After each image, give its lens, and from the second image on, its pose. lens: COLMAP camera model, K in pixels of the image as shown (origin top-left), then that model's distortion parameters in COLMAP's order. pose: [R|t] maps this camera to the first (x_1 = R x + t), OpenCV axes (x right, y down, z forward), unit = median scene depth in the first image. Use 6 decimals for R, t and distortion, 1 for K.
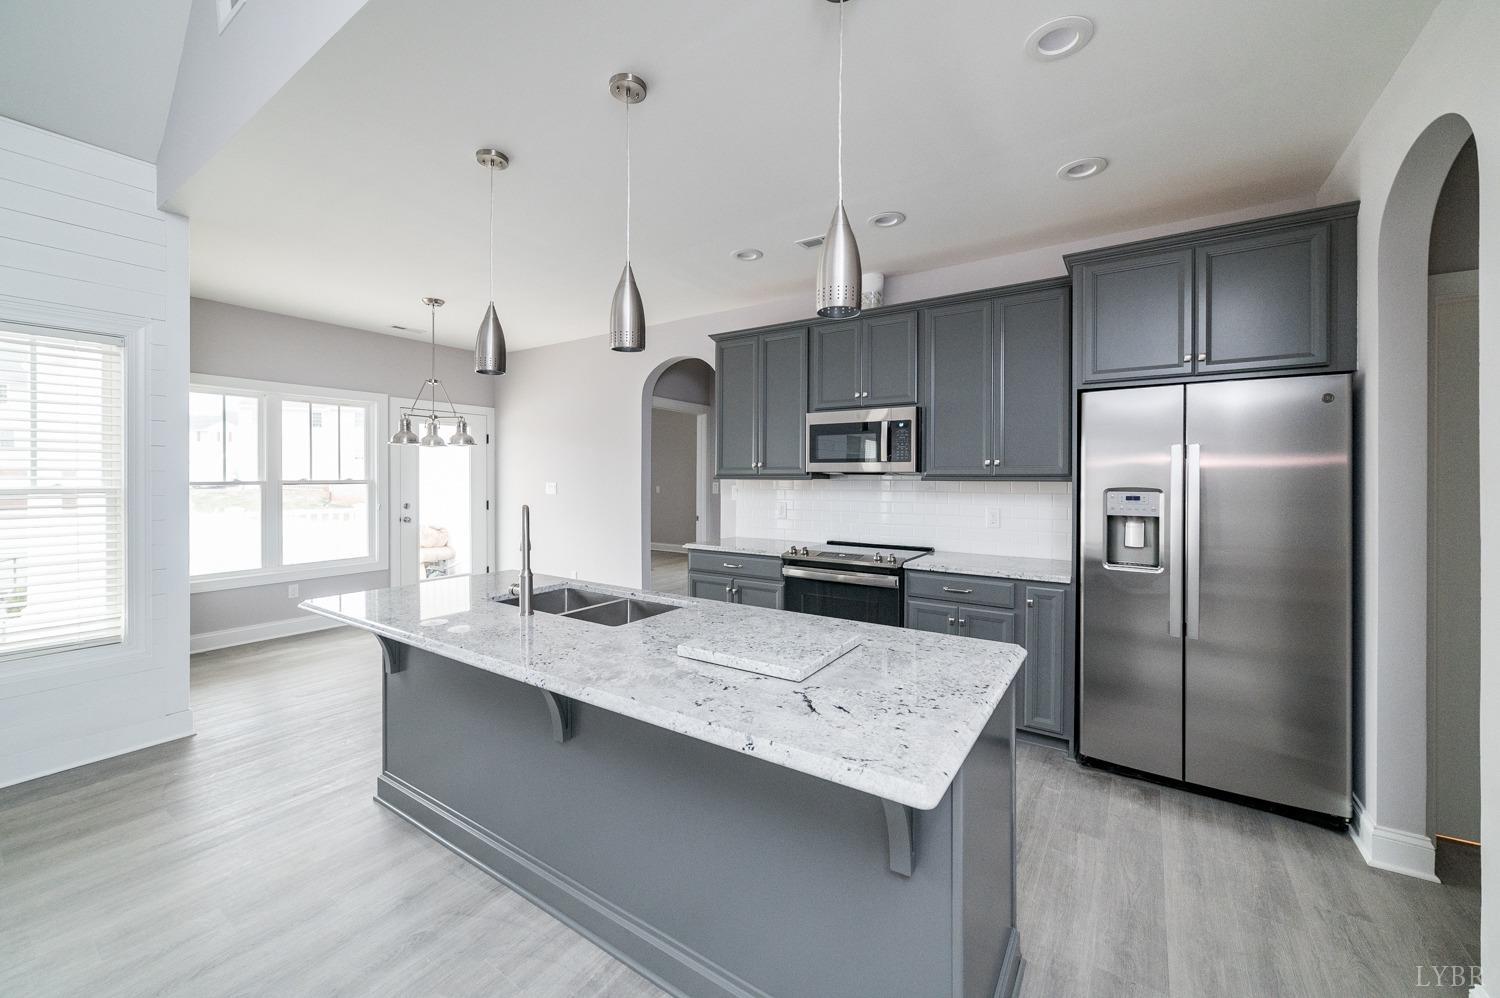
lens RADIAL K [[576.8, 0, 755.2], [0, 576.8, 480.4], [0, 0, 1]] dist [0.000010, 0.000098]
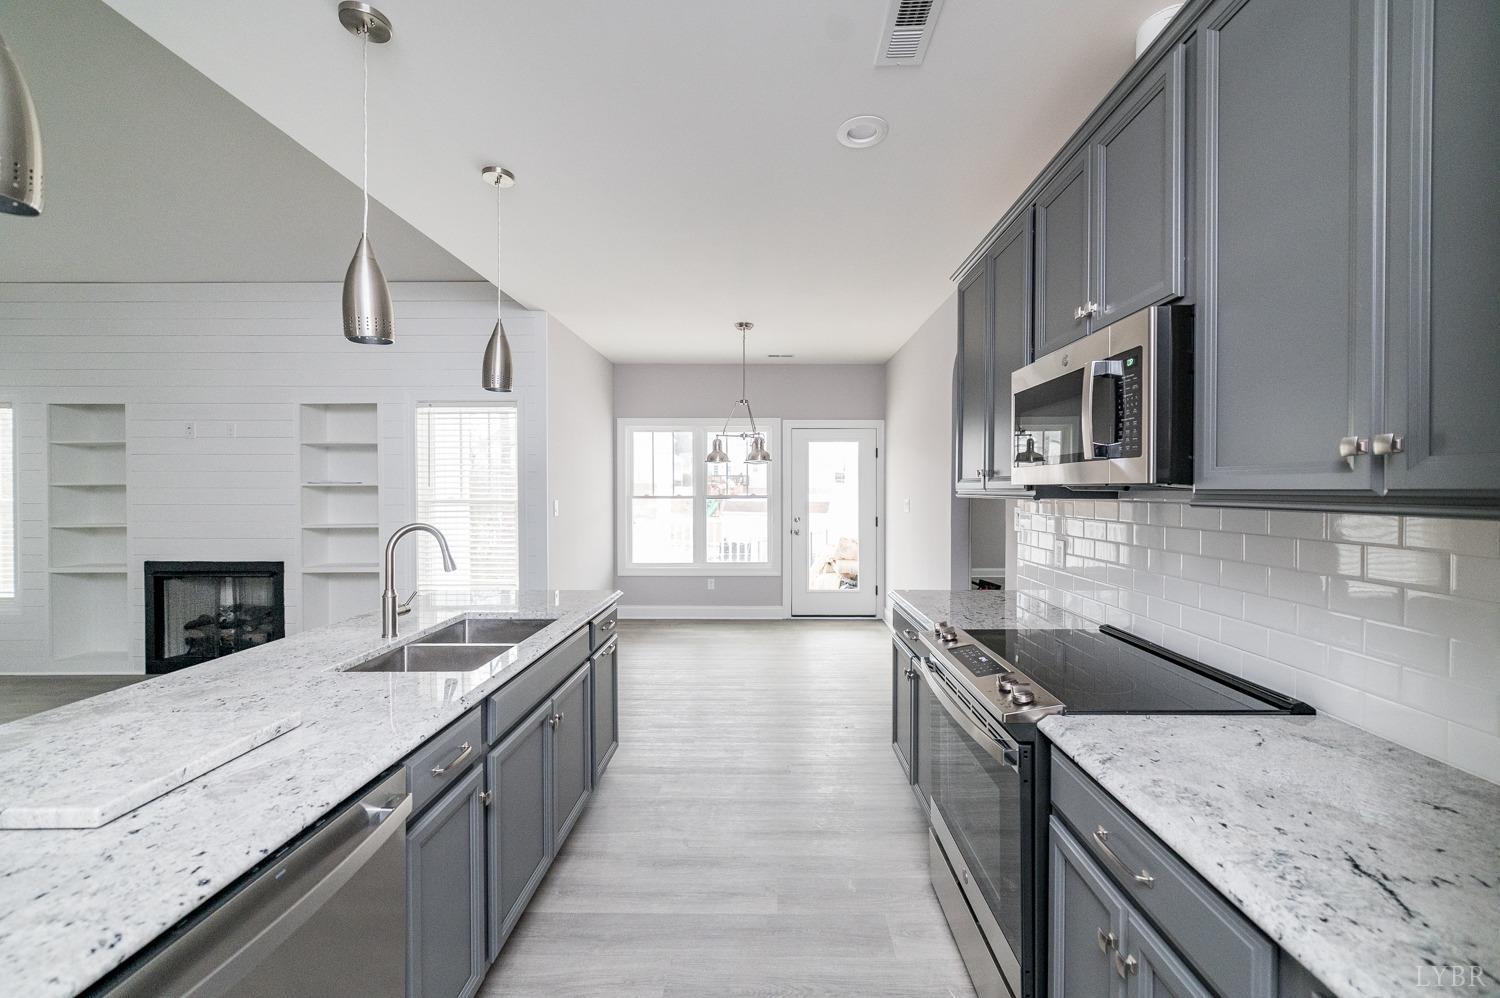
lens RADIAL K [[580.0, 0, 765.0], [0, 580.0, 493.8], [0, 0, 1]] dist [0.000207, 0.003634]
pose [[0.545283, 0.004624, -0.838239, 0.448732], [-0.006384, 0.999979, 0.001364, -0.007635], [0.838228, 0.004608, 0.545301, 0.587087]]
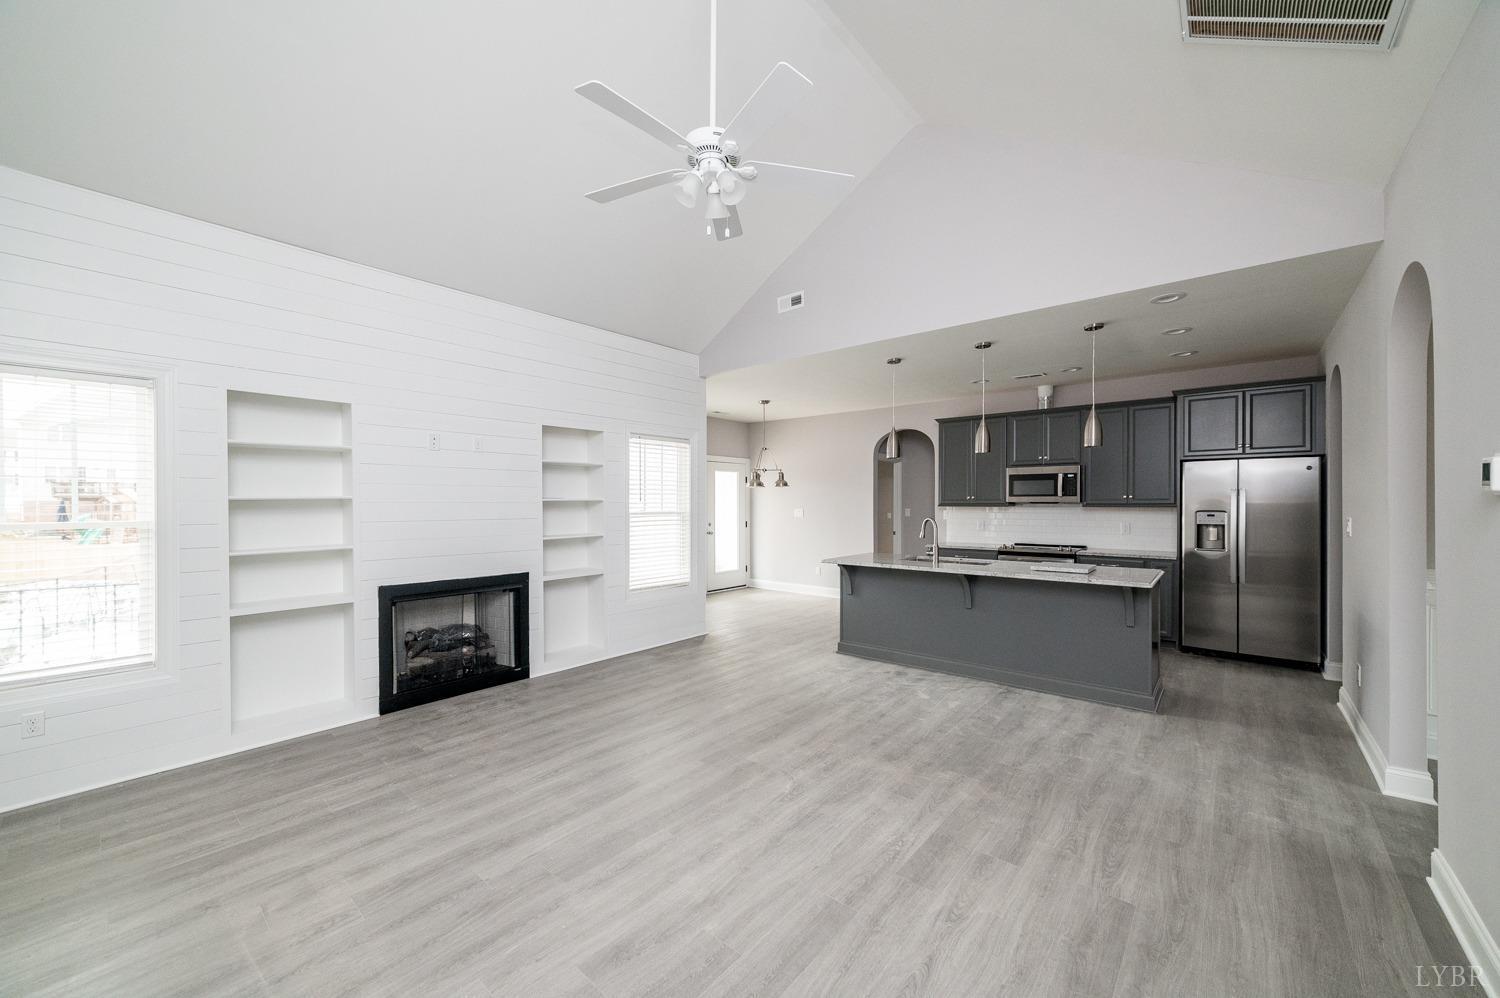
lens RADIAL K [[565.2, 0, 752.0], [0, 565.2, 508.4], [0, 0, 1]] dist [-0.002444, 0.000043]
pose [[0.993379, -0.001900, -0.114869, -0.521972], [0.002080, 0.999997, 0.001448, 0.000074], [0.114866, -0.001677, 0.993380, -0.838267]]
